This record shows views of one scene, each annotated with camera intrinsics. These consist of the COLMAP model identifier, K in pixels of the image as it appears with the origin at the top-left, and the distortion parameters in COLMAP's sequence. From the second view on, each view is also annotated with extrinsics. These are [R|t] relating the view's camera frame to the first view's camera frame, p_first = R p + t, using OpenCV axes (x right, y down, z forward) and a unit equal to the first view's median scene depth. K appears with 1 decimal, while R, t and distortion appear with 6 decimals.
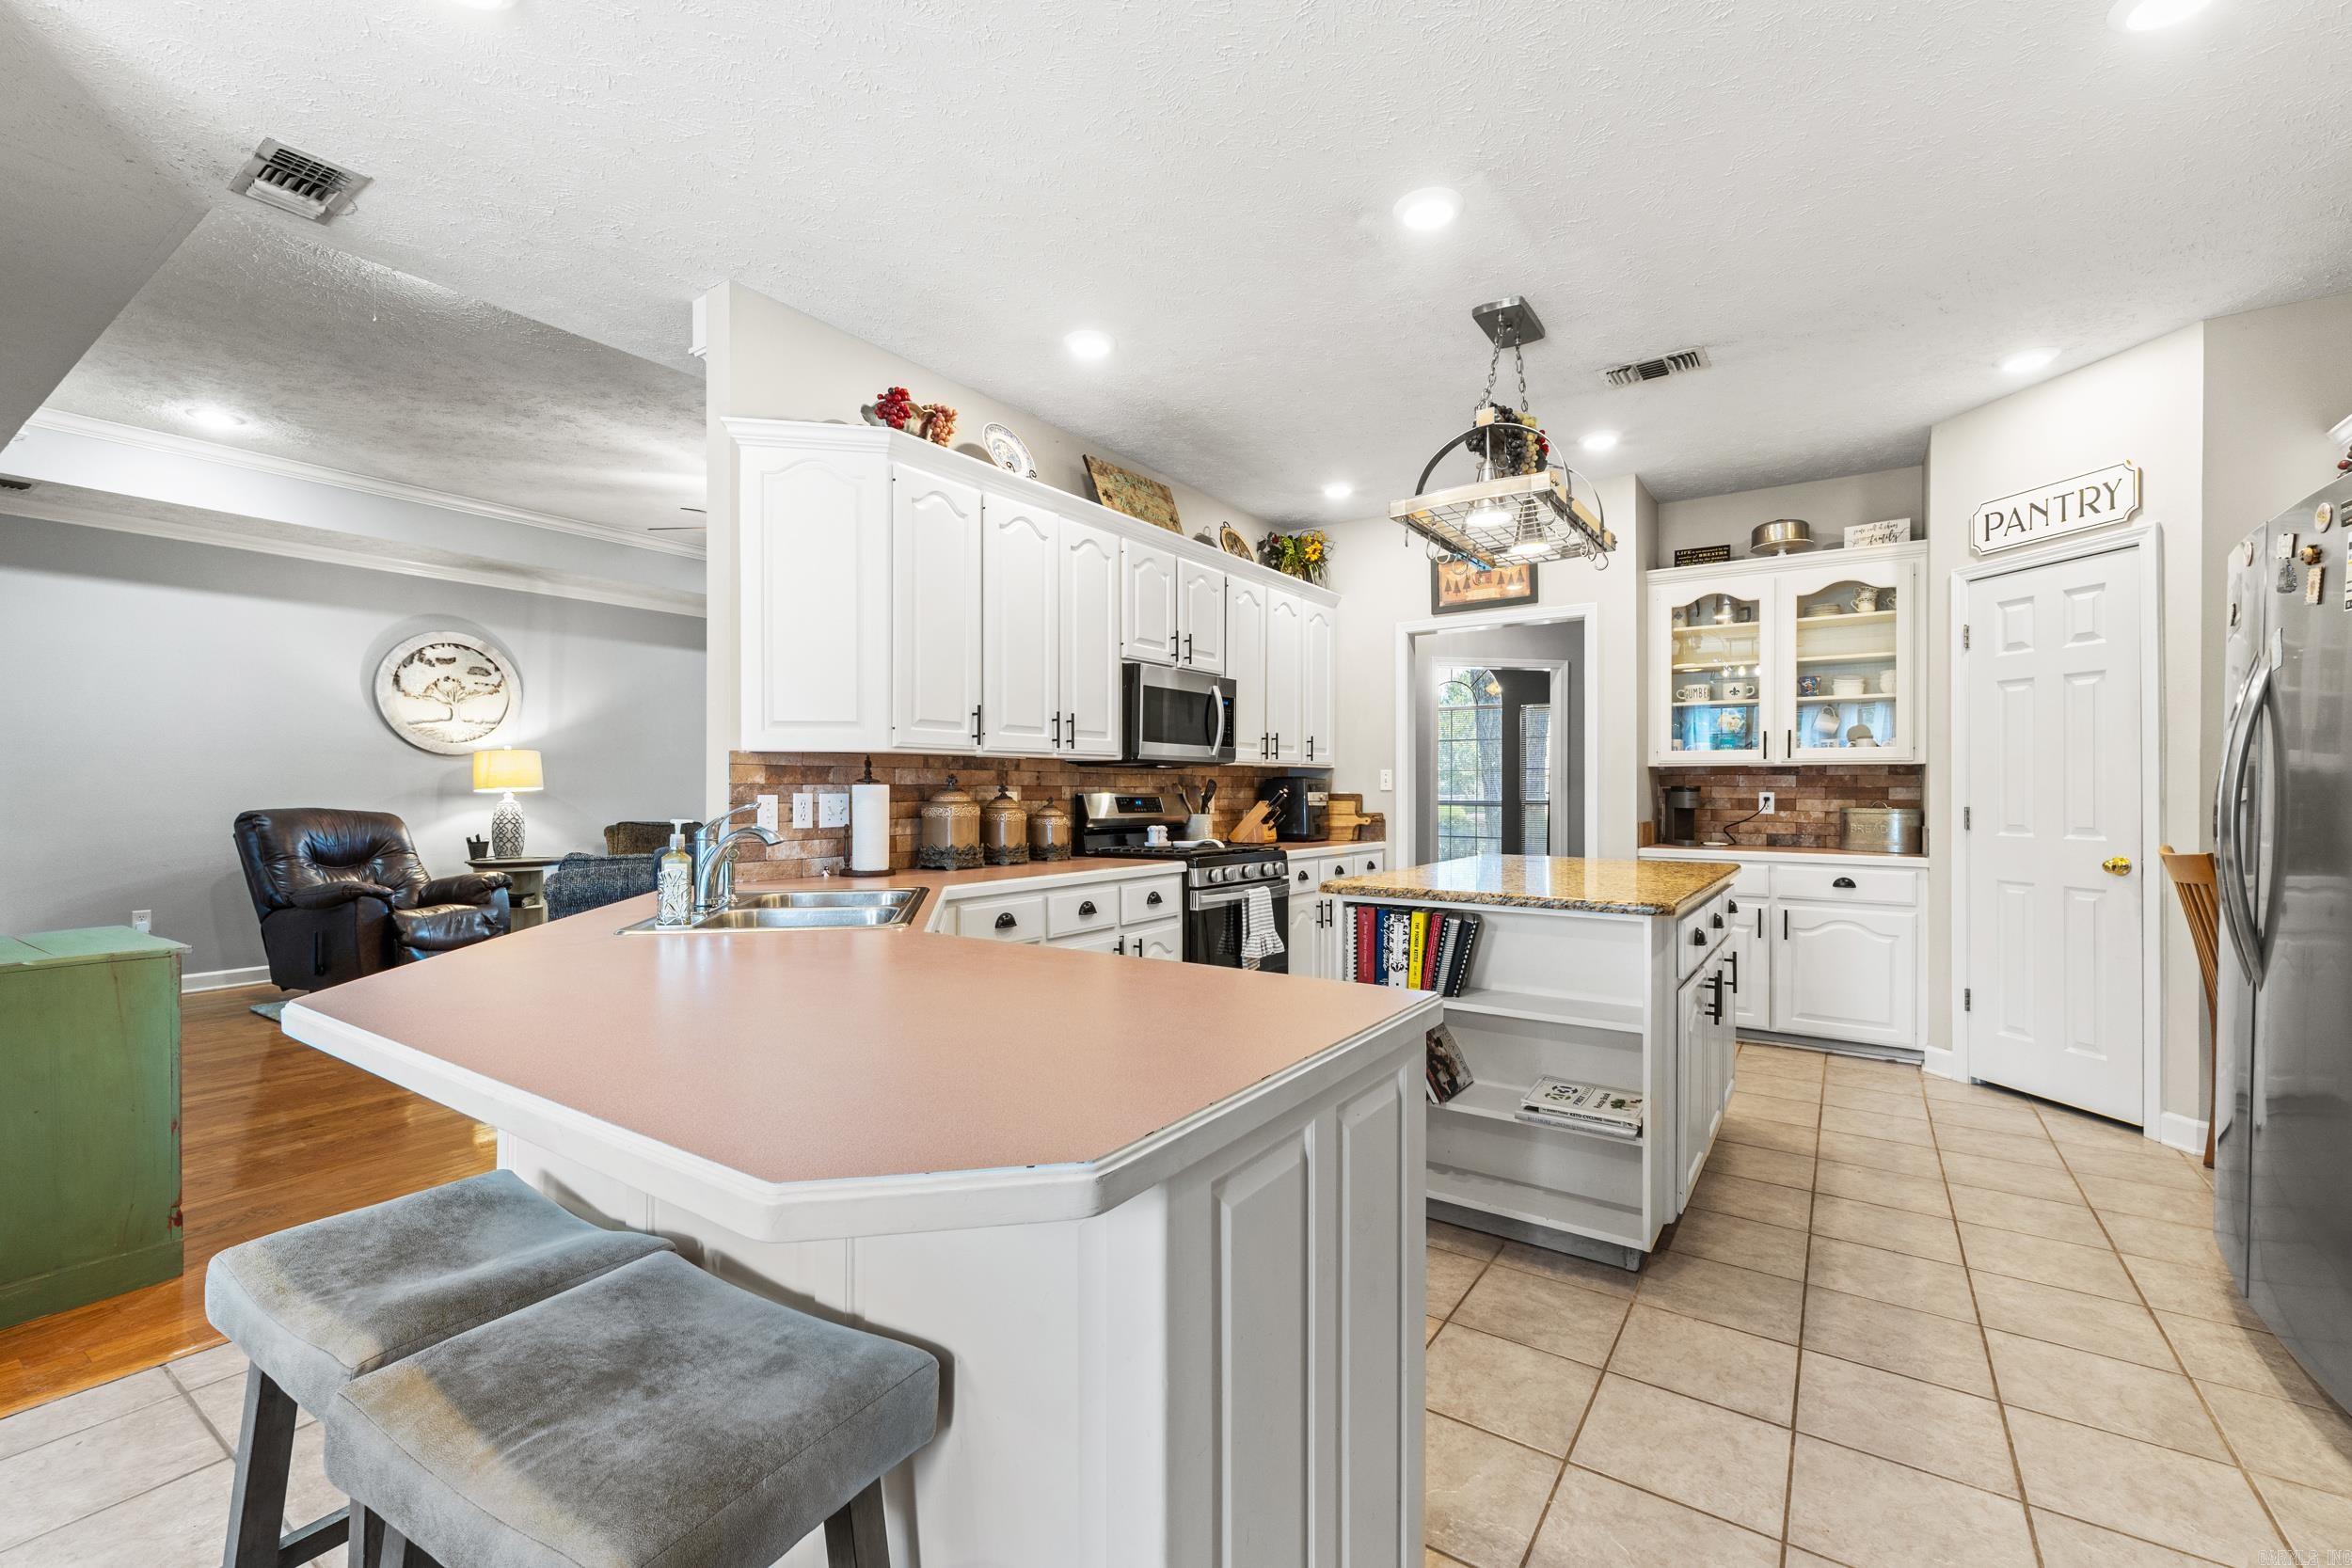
lens RADIAL K [[991.6, 0, 1198.6], [0, 991.6, 785.3], [0, 0, 1]] dist [0.001192, -0.000106]
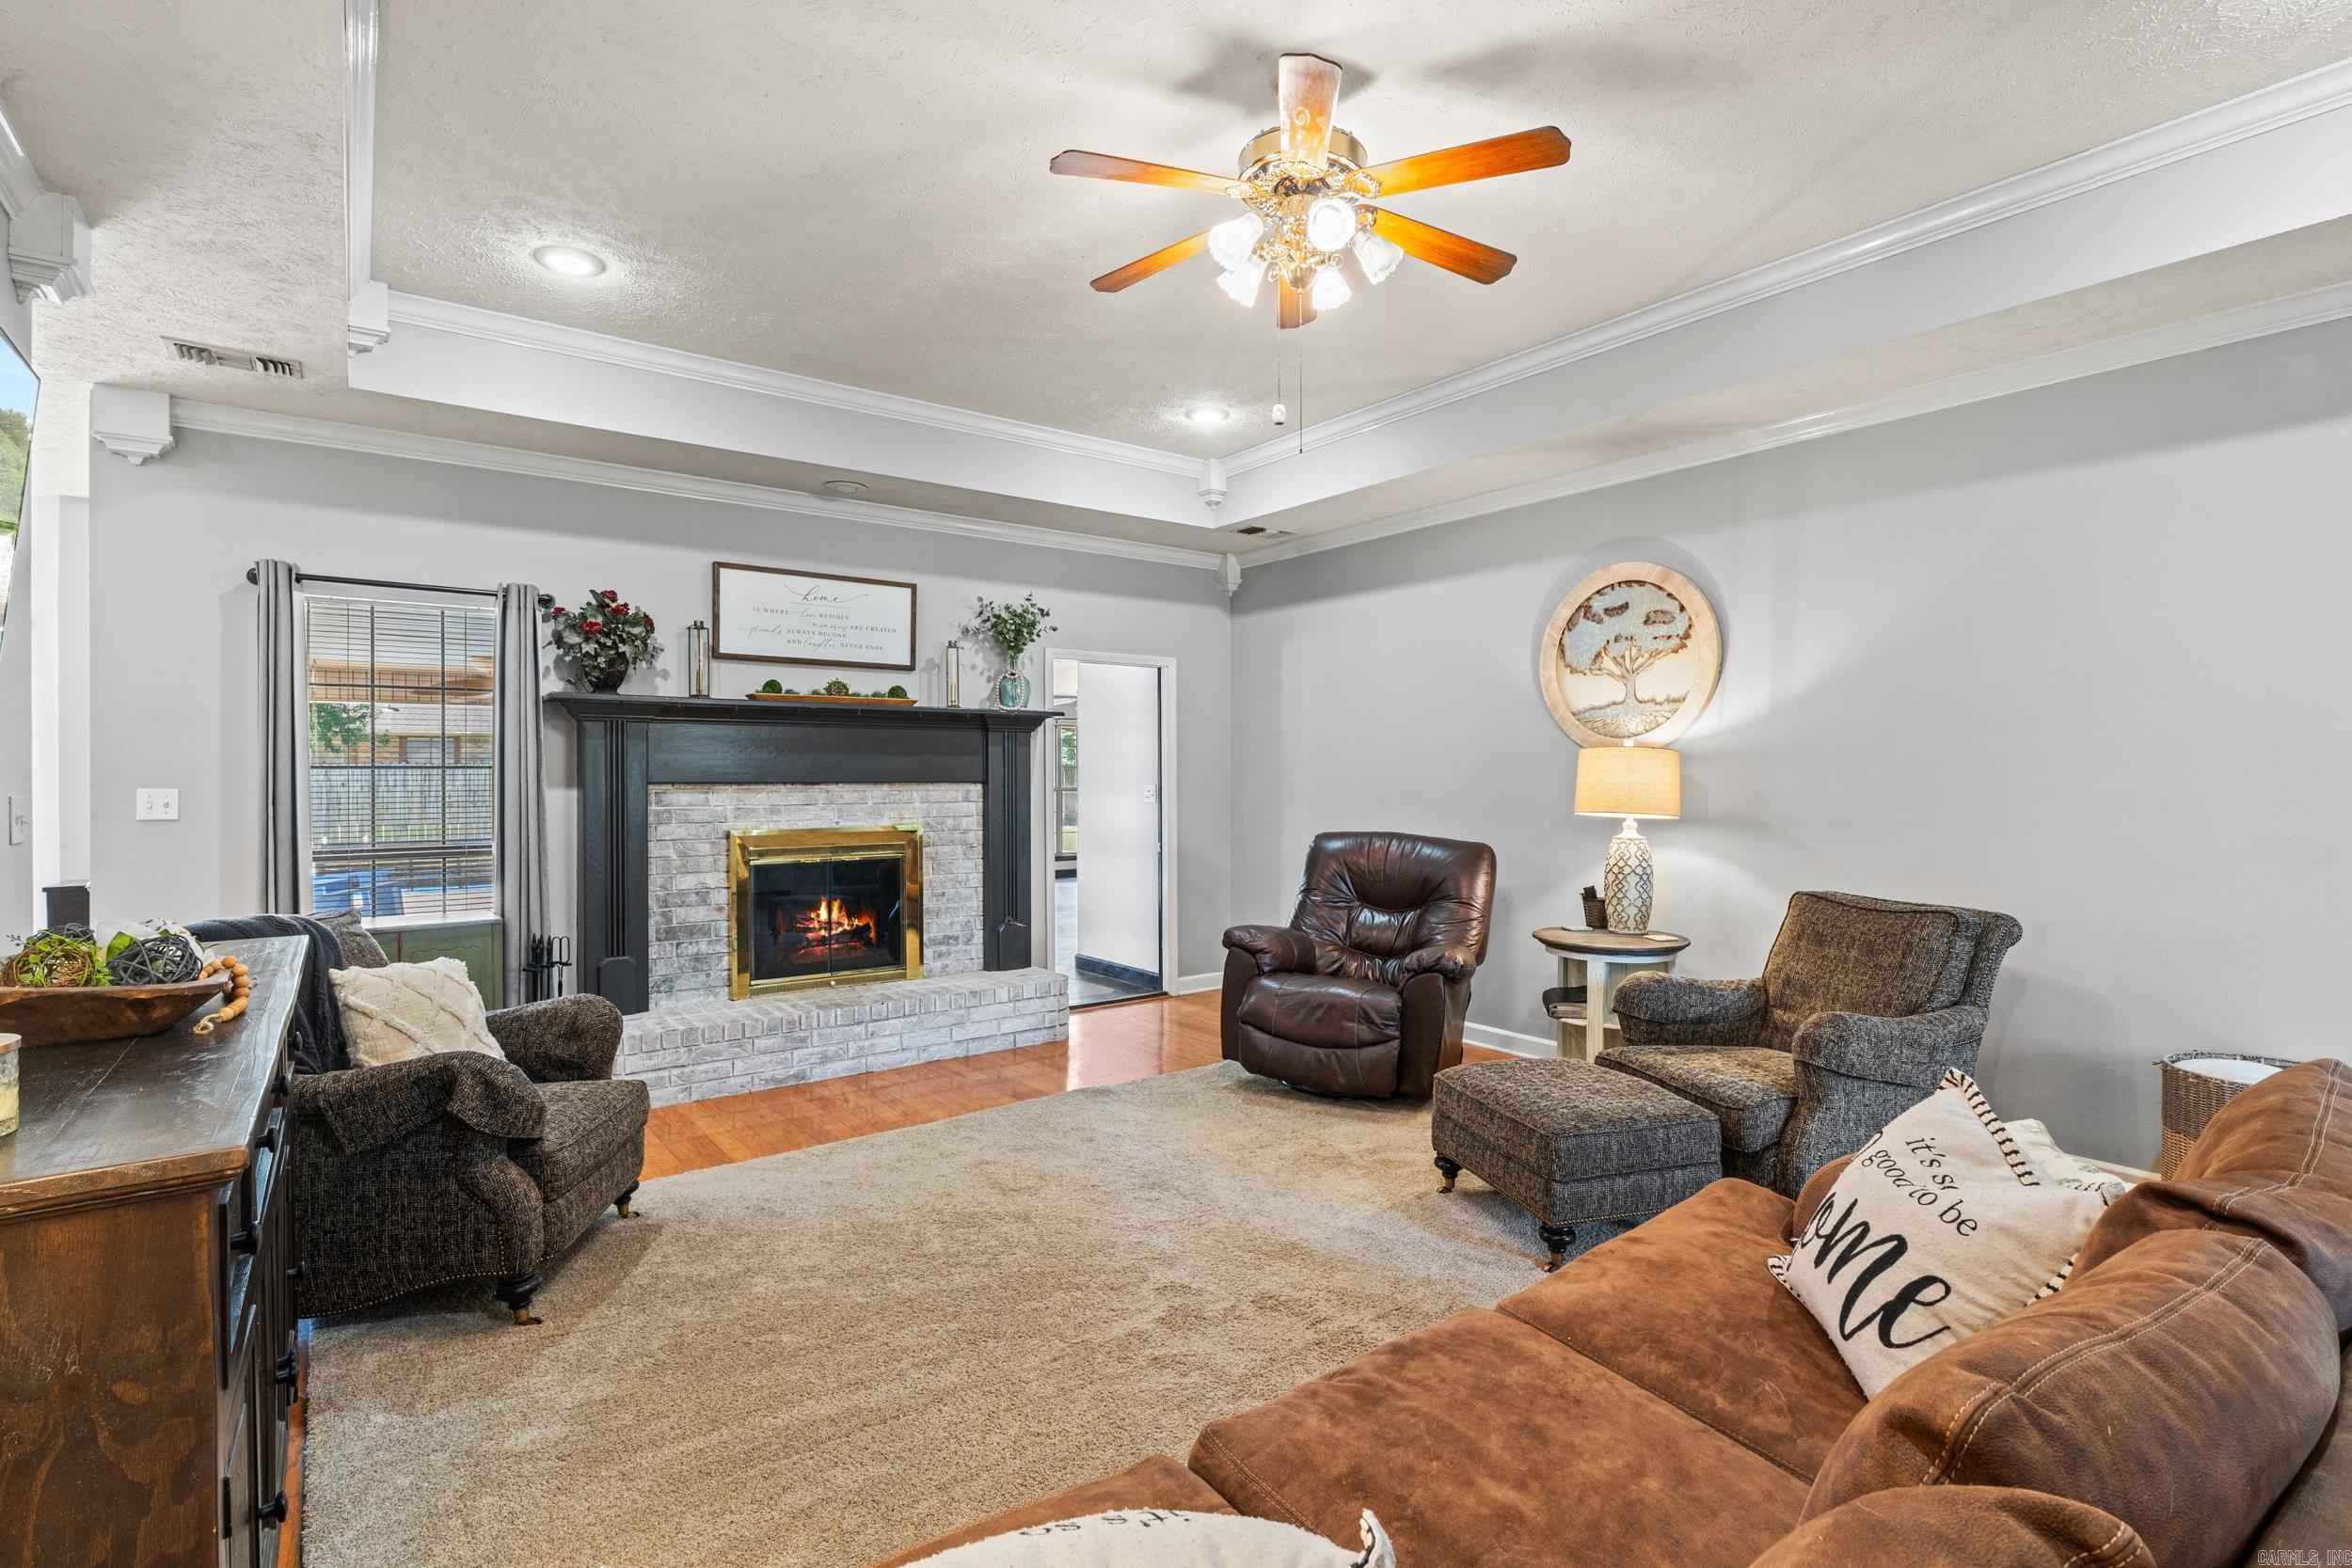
lens RADIAL K [[1122.4, 0, 1176.0], [0, 1122.4, 784.0], [0, 0, 1]] dist [-0.003668, -0.000631]
pose [[-0.337462, 0.009486, -0.941291, 0.020307], [0.004912, 0.999953, 0.008317, -0.023991], [0.941326, -0.001817, -0.337493, 1.107564]]
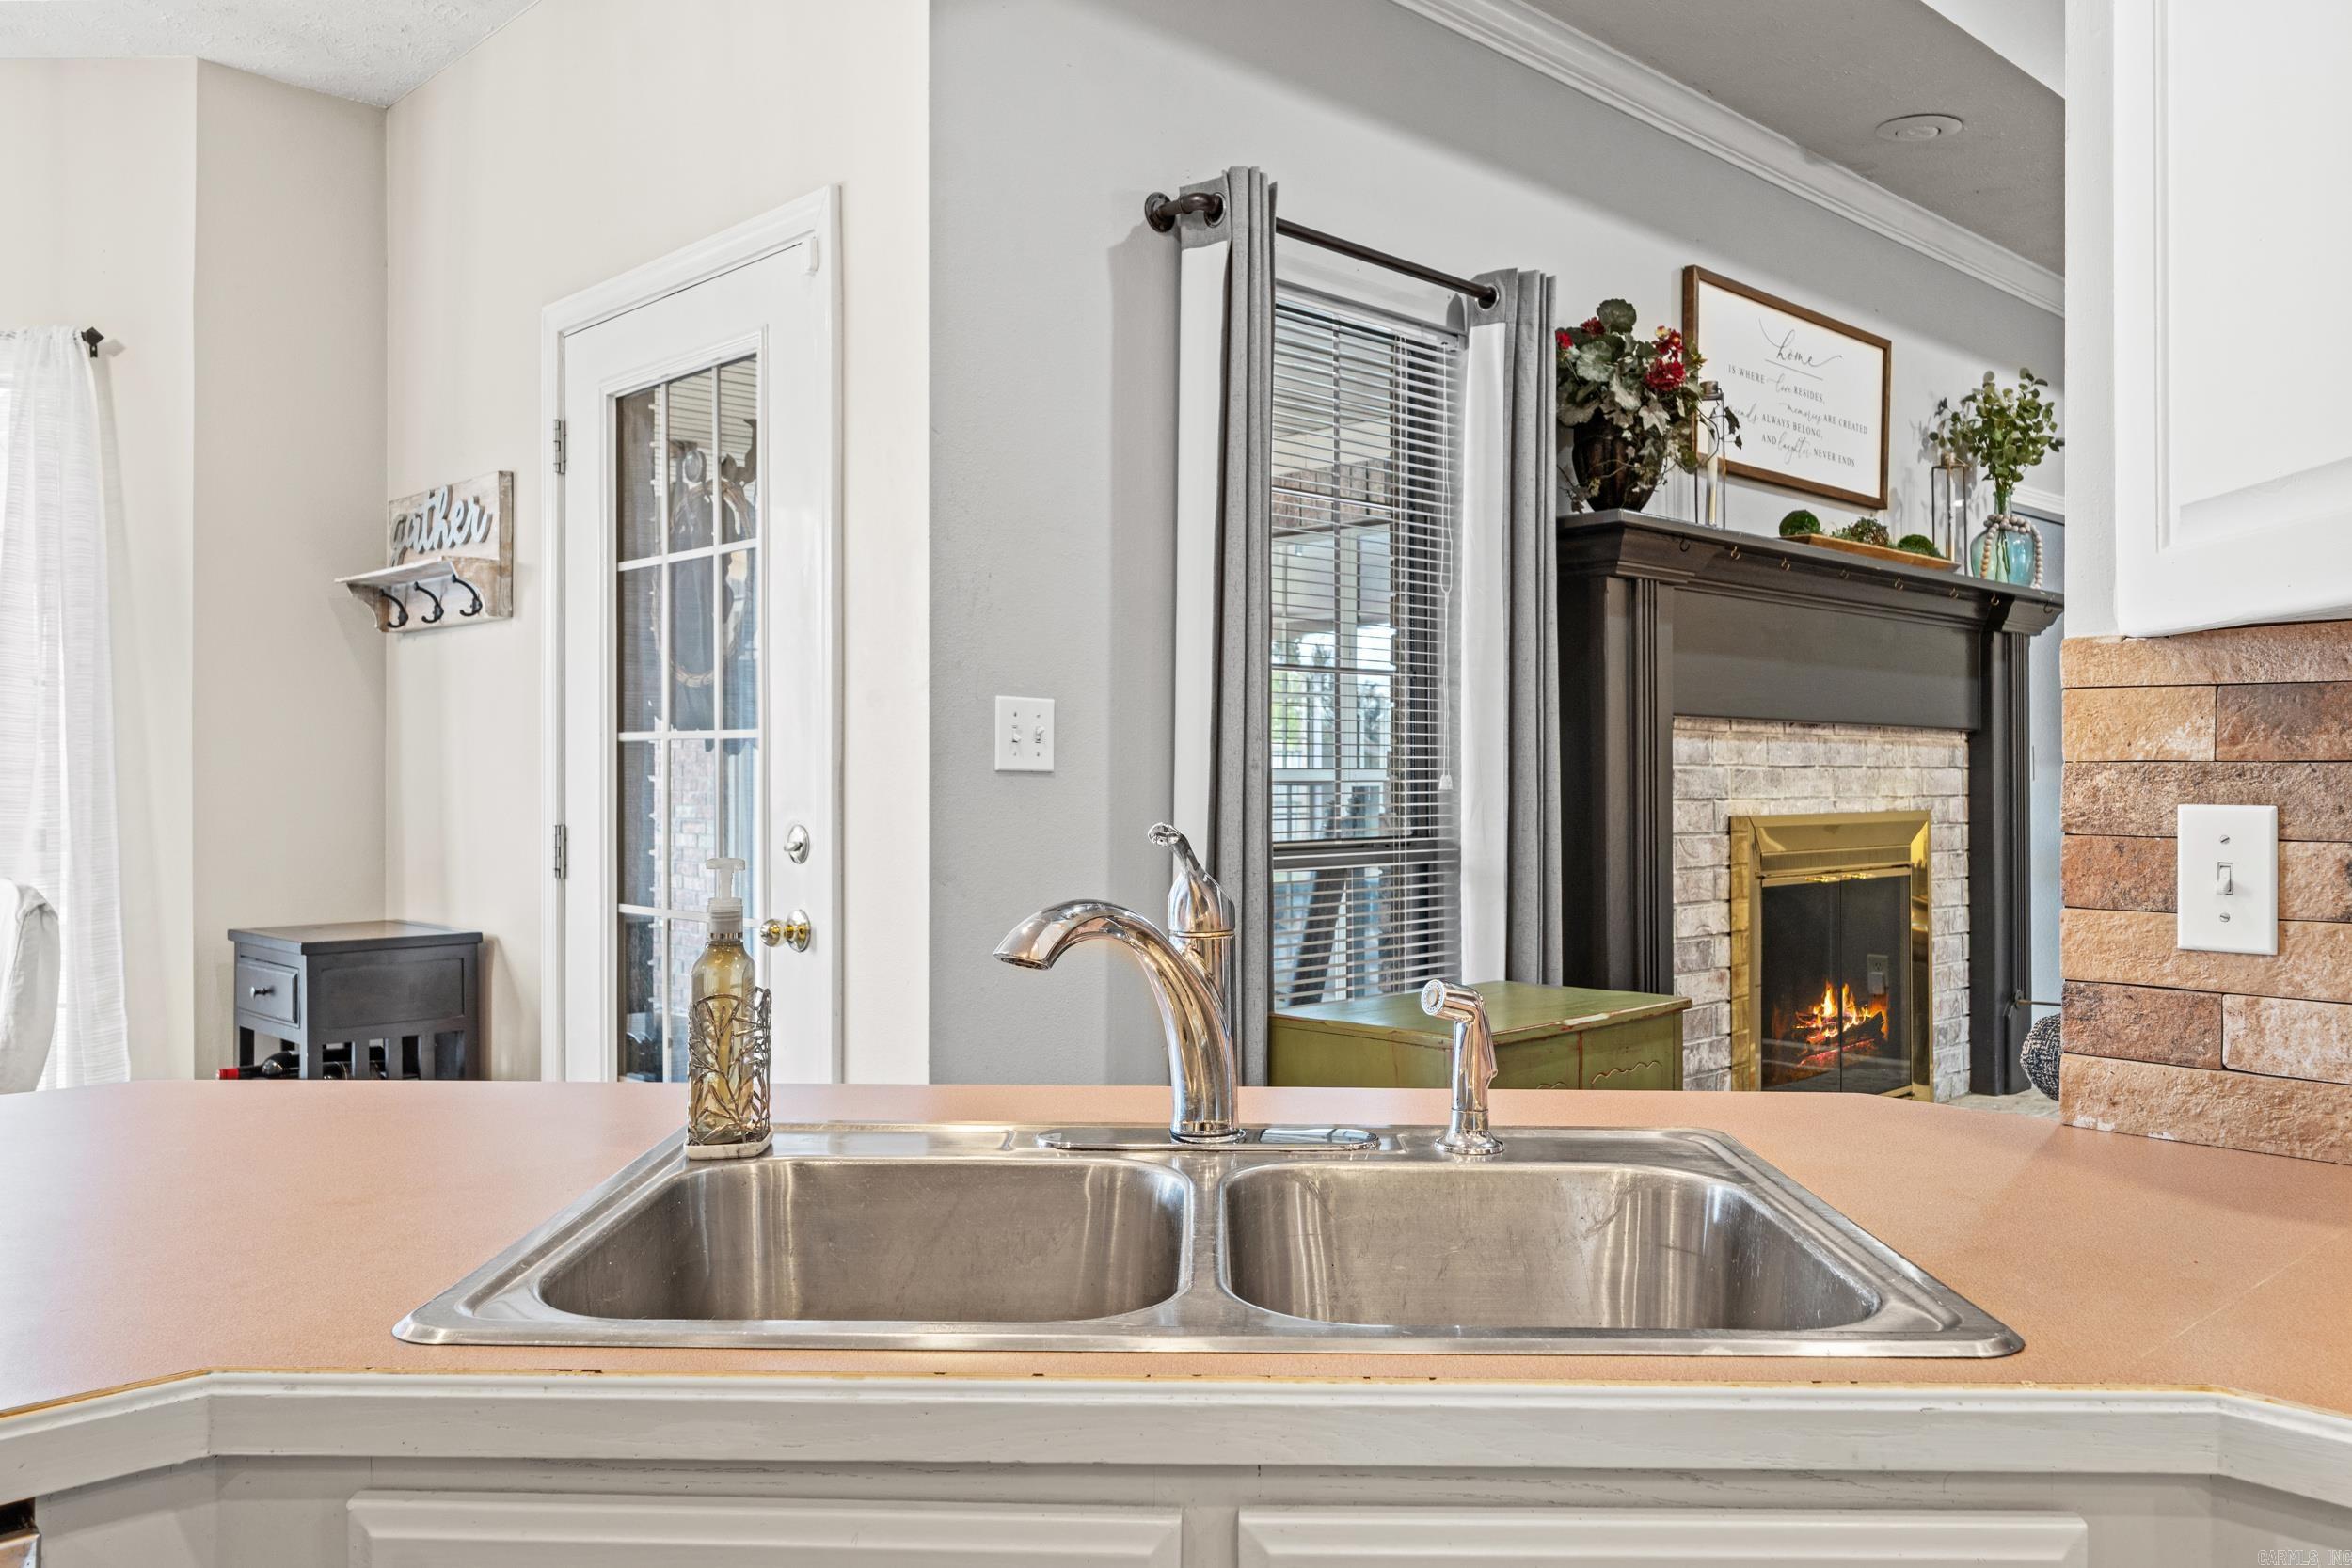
lens RADIAL K [[1814.0, 0, 1174.4], [0, 1814.0, 759.3], [0, 0, 1]] dist [0.003849, -0.000756]
pose [[-0.210524, -0.006746, -0.977565, 0.033564], [0.001163, 0.999974, -0.007151, 0.000649], [0.977588, -0.002643, -0.210510, 0.430517]]
